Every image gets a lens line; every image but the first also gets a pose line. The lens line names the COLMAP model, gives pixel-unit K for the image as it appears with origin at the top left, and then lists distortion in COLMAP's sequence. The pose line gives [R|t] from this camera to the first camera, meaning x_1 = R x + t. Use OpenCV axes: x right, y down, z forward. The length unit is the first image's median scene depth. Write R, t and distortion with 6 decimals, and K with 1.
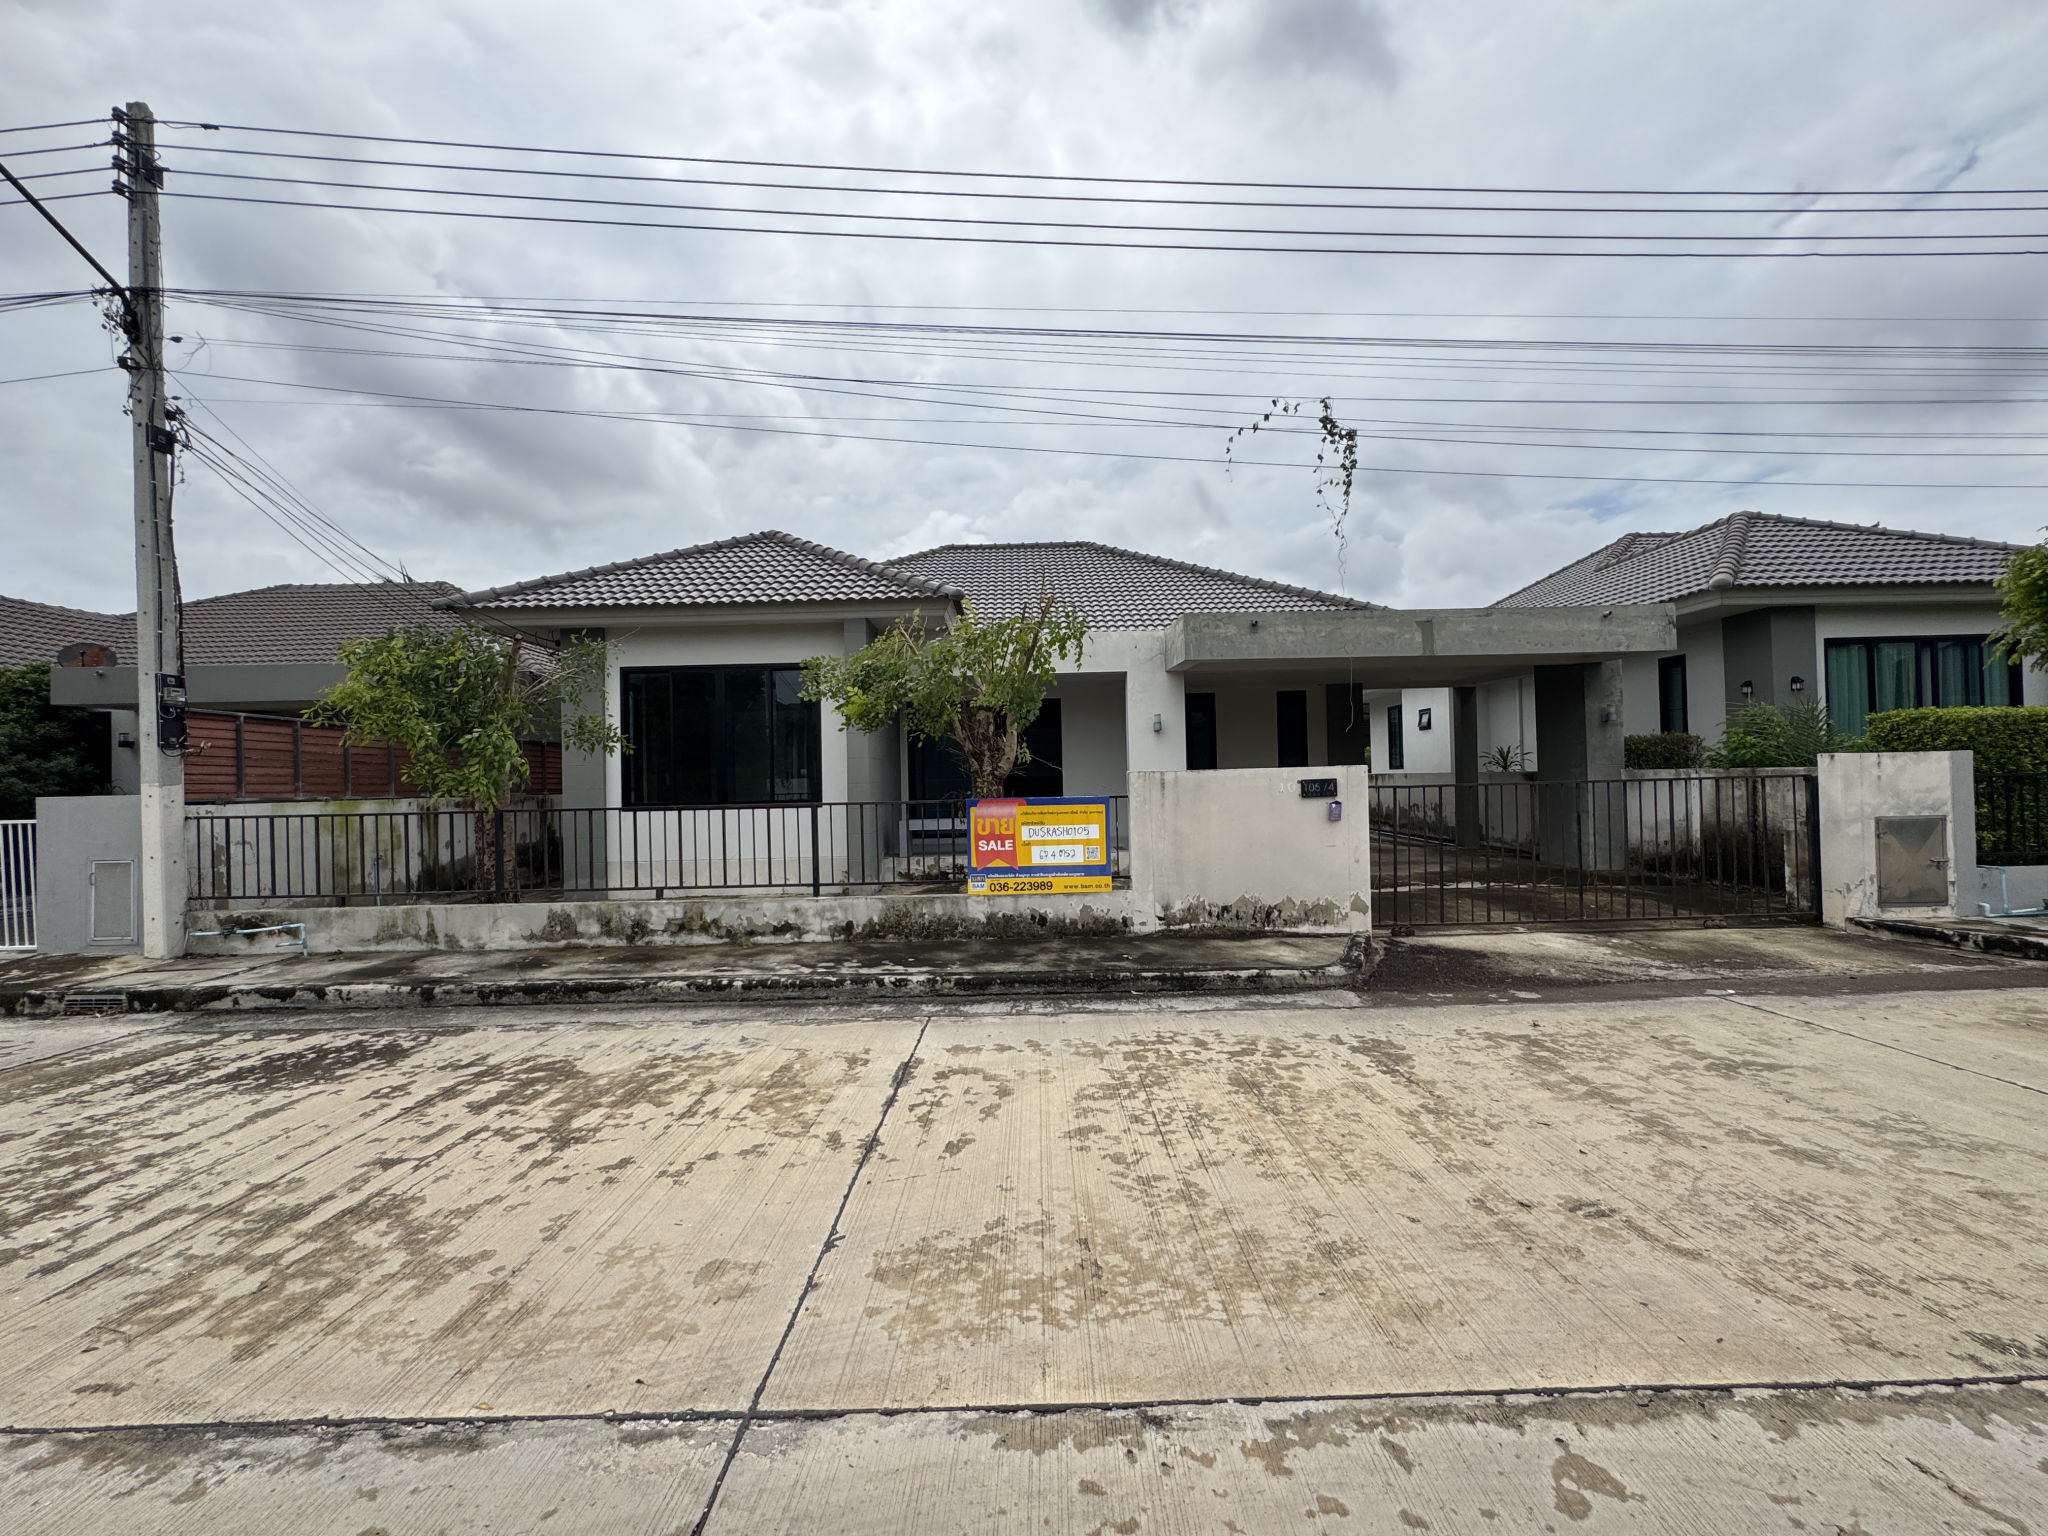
lens RADIAL K [[812.9, 0, 1031.5], [0, 812.9, 782.4], [0, 0, 1]] dist [-0.002511, 0.000422]
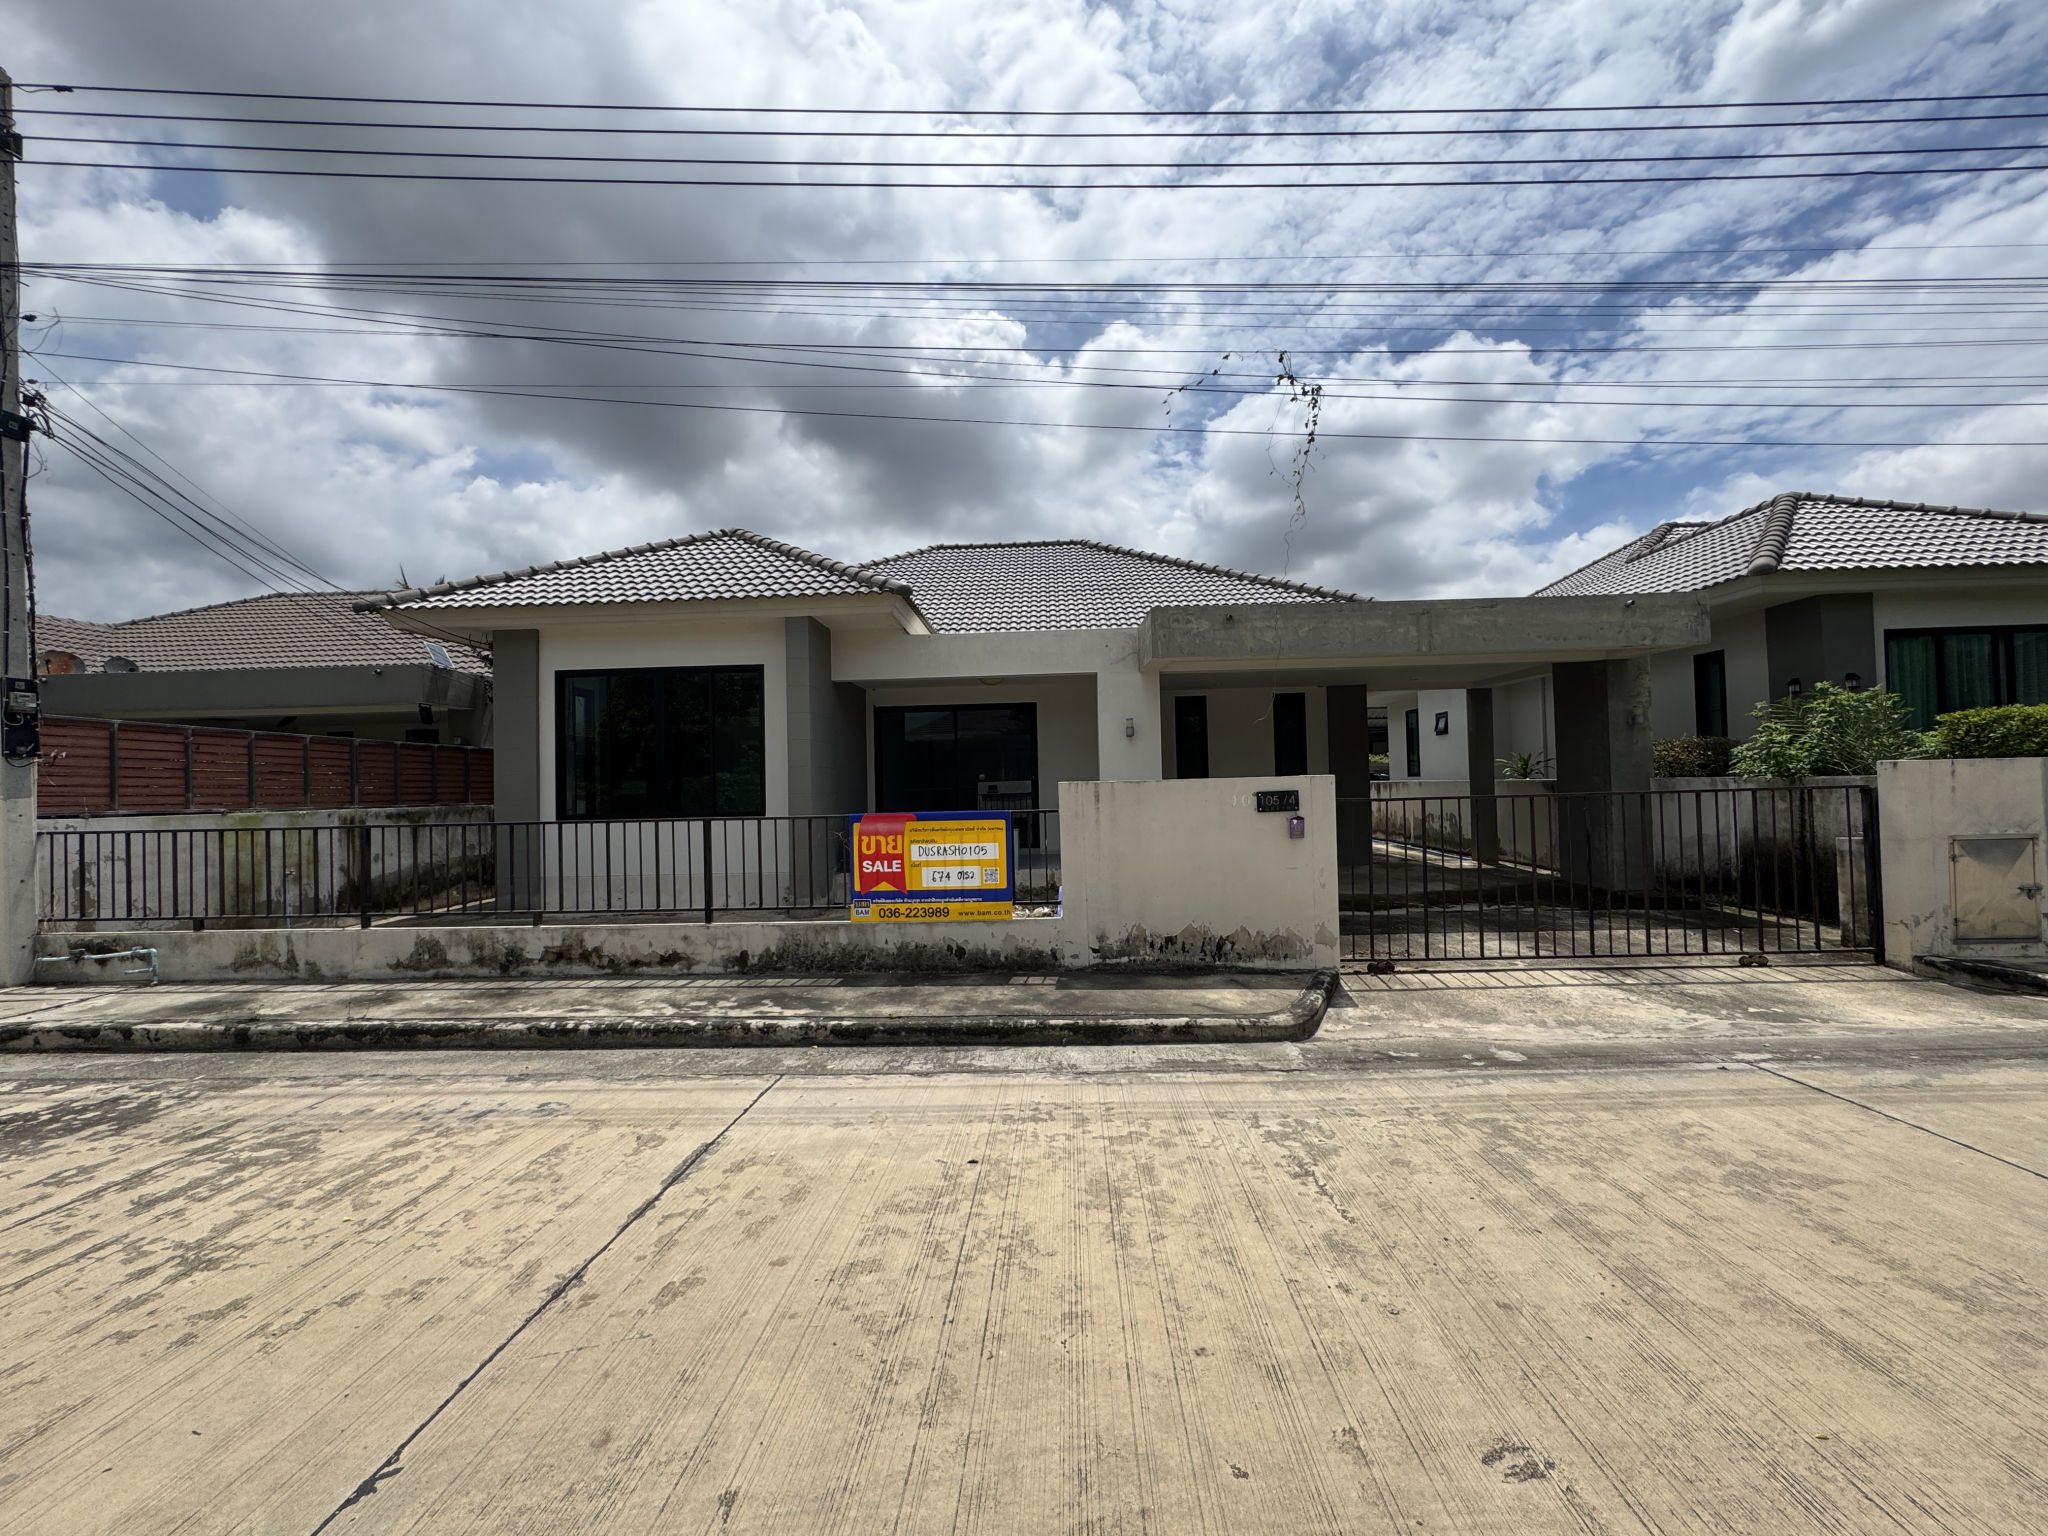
lens RADIAL K [[812.9, 0, 1031.0], [0, 812.9, 776.0], [0, 0, 1]] dist [-0.002511, 0.000422]
pose [[0.999205, -0.000894, -0.039858, 0.128036], [0.000271, 0.999878, -0.015623, -0.006361], [0.039868, 0.015600, 0.999083, 0.126895]]
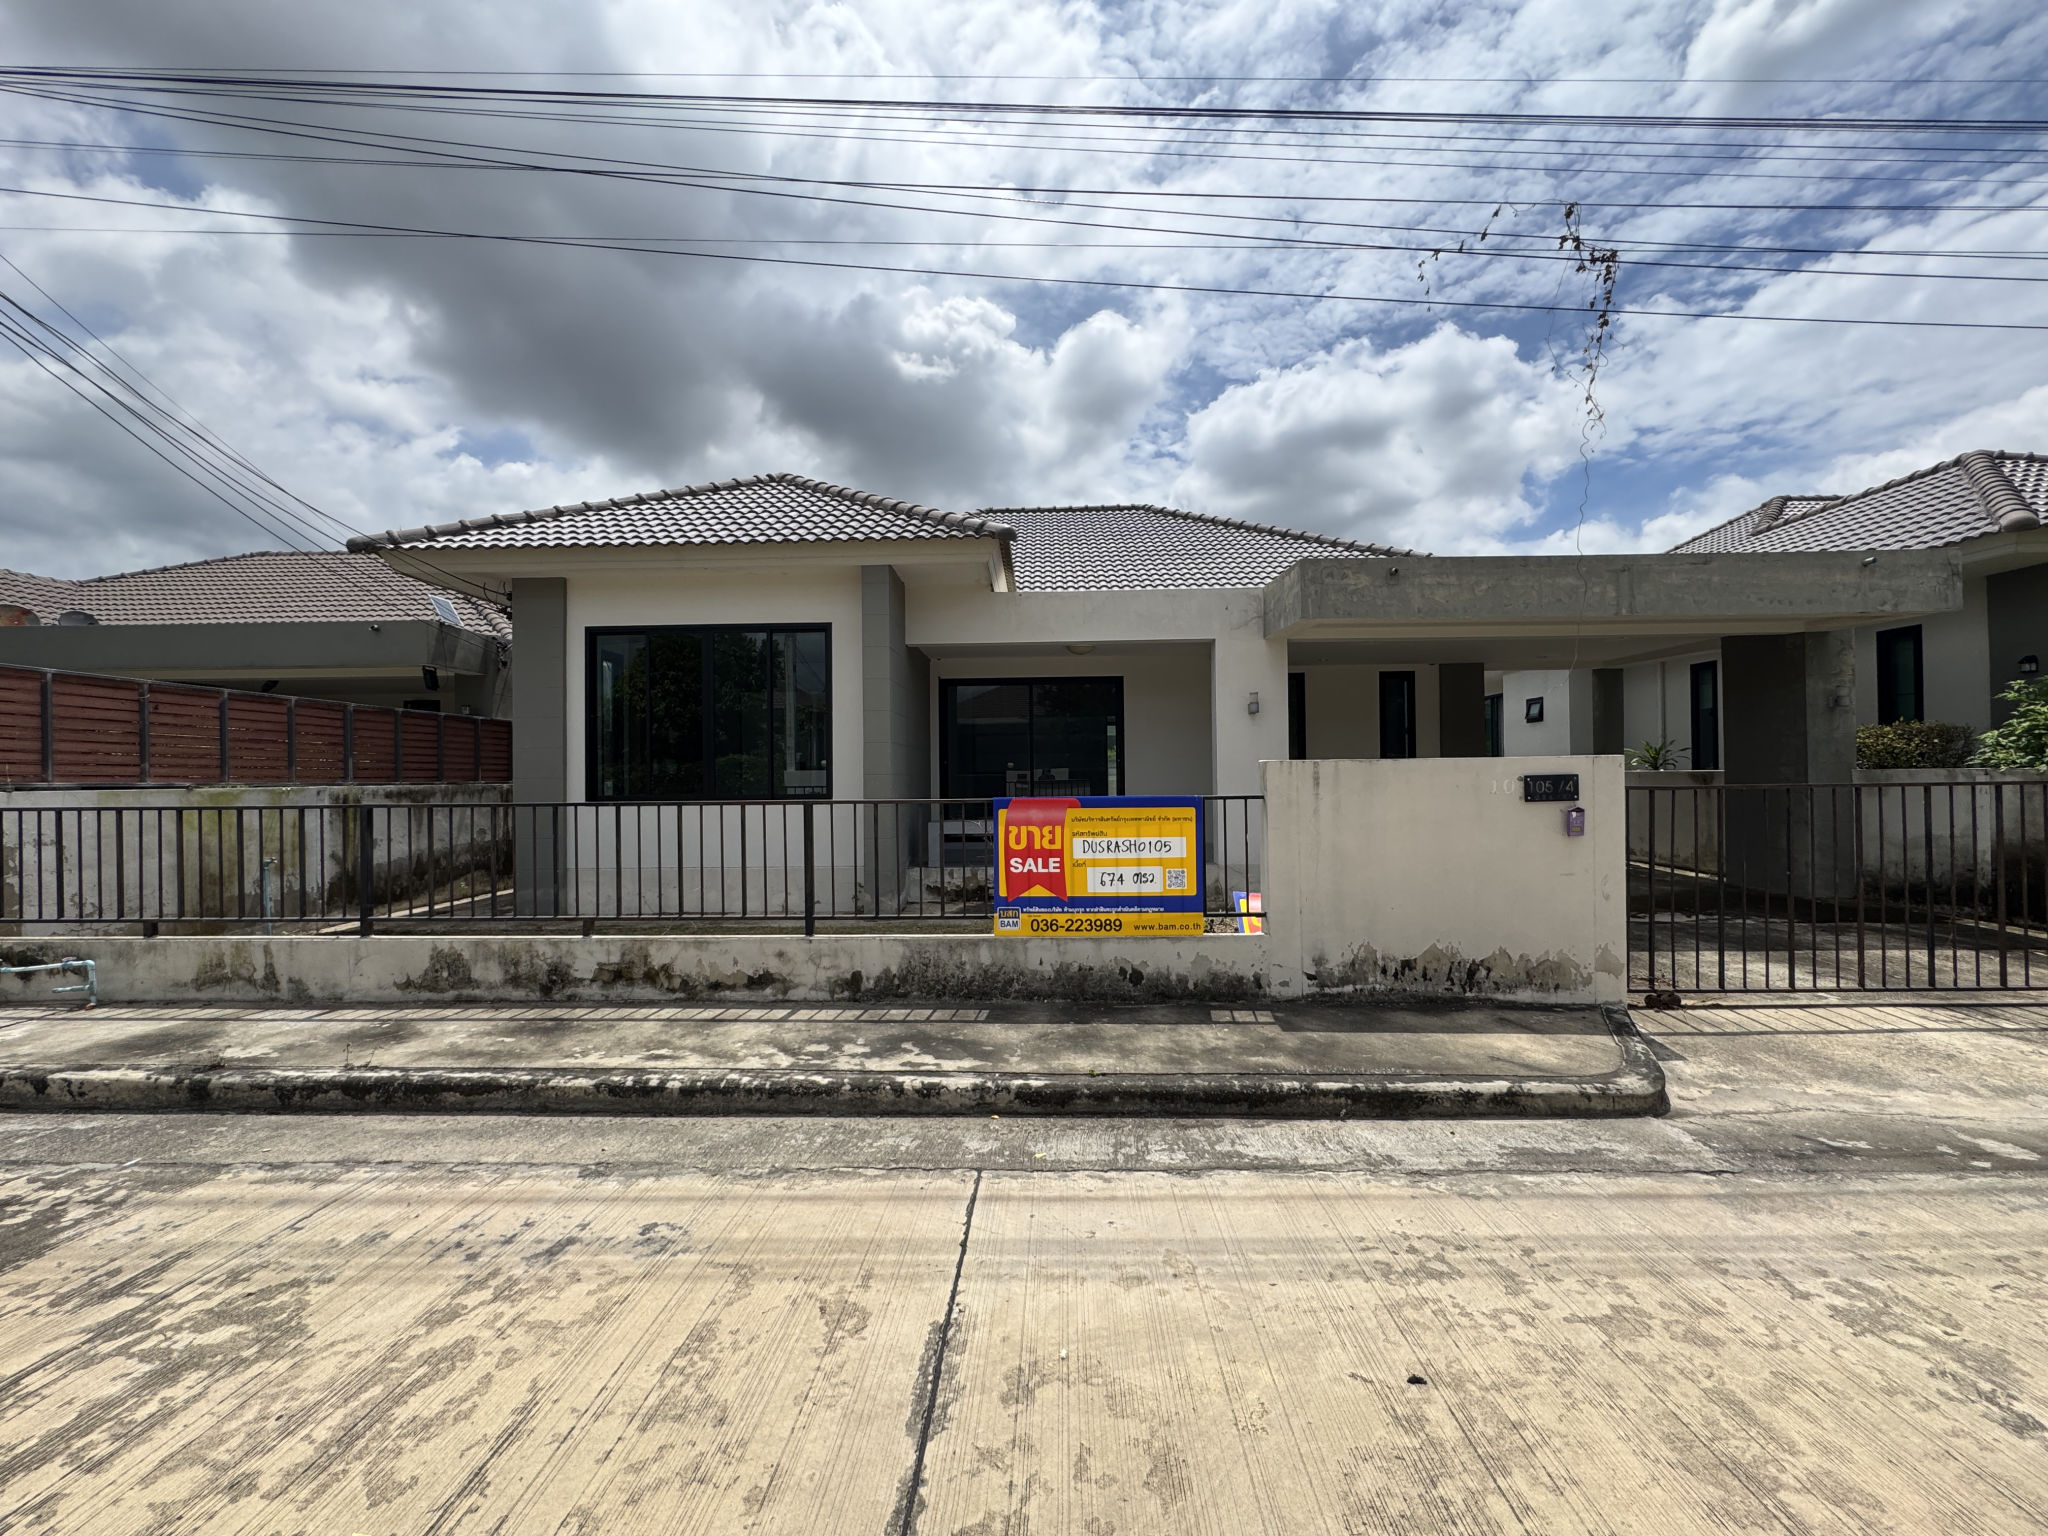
lens RADIAL K [[812.9, 0, 1033.5], [0, 812.9, 776.8], [0, 0, 1]] dist [-0.002511, 0.000422]
pose [[0.999490, 0.012527, -0.029365, -0.055935], [-0.012576, 0.999920, -0.001491, 0.004242], [0.029344, 0.001860, 0.999568, 0.321021]]
